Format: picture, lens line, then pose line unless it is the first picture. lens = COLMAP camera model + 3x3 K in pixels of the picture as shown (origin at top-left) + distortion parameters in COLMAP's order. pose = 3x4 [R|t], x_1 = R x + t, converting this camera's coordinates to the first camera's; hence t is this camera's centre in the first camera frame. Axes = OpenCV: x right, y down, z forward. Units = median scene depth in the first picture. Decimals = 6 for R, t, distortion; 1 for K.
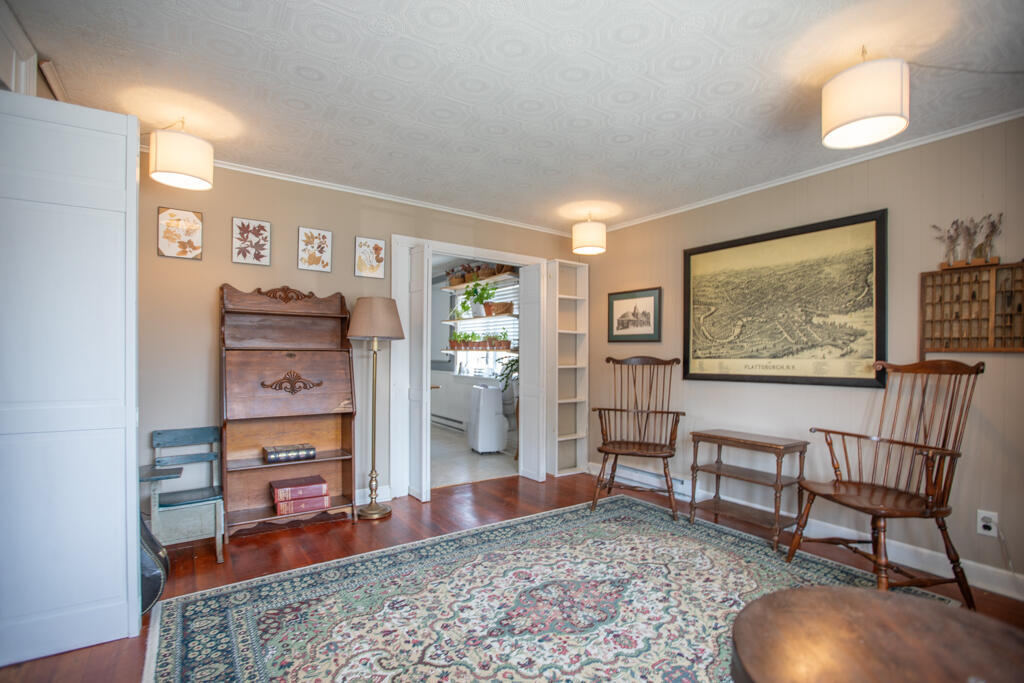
lens RADIAL K [[470.8, 0, 504.2], [0, 470.8, 355.2], [0, 0, 1]] dist [-0.045152, 0.011723]
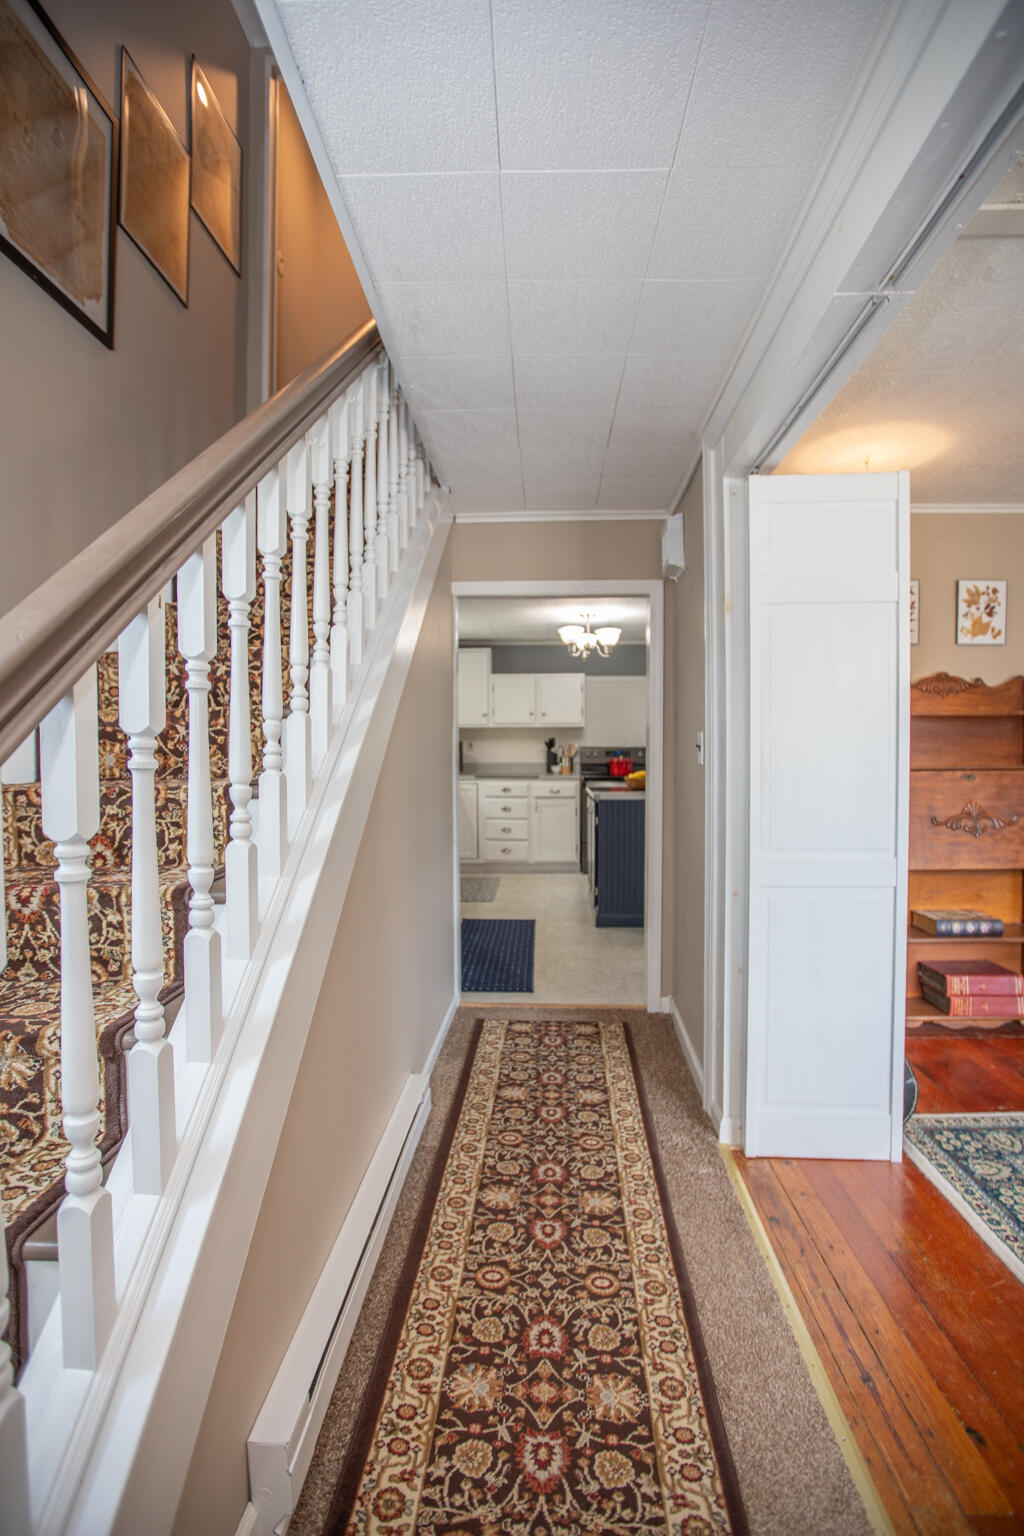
lens RADIAL K [[706.2, 0, 523.7], [0, 706.2, 766.0], [0, 0, 1]] dist [-0.045152, 0.011723]
pose [[0.810381, 0.006529, -0.585867, -0.414699], [0.007841, 0.999728, 0.021986, -0.045691], [0.585851, -0.022411, 0.810109, -0.179427]]
